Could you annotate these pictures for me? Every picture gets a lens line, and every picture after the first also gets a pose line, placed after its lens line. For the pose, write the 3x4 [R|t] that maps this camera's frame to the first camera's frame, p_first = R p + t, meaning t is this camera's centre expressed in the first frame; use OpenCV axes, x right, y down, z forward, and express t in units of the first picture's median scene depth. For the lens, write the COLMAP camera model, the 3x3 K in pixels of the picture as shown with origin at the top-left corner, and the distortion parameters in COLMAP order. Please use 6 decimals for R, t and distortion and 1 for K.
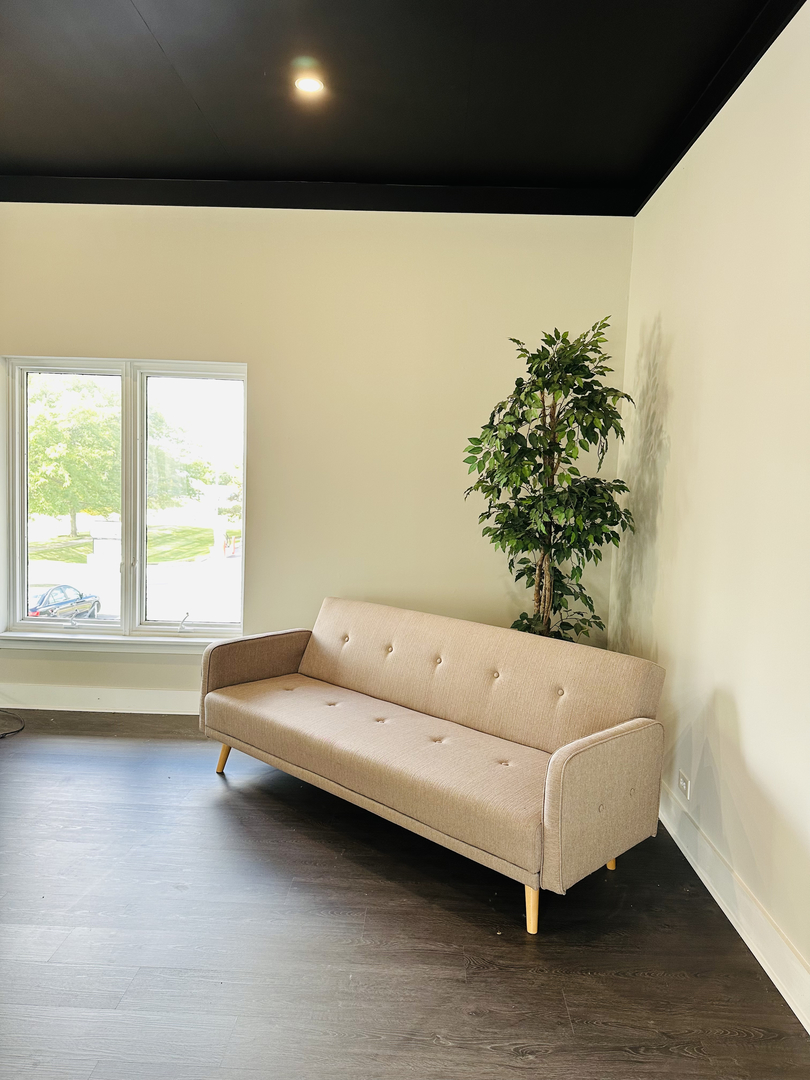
lens RADIAL K [[750.1, 0, 398.8], [0, 750.1, 541.9], [0, 0, 1]] dist [0.076217, -0.000107]
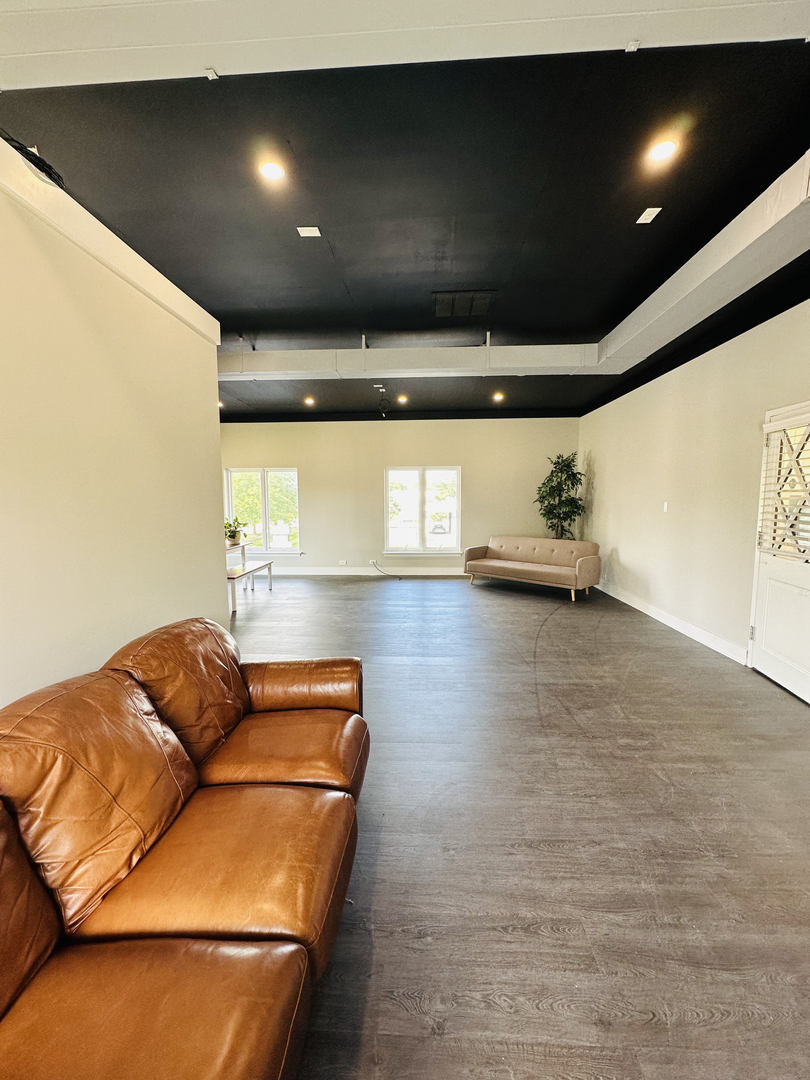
lens RADIAL K [[428.5, 0, 405.0], [0, 428.5, 536.0], [0, 0, 1]] dist [-0.000640, 0.000051]
pose [[0.999321, -0.034494, -0.012966, -0.488845], [0.034561, 0.999390, 0.004993, 0.055751], [0.012786, -0.005438, 0.999903, -0.965813]]
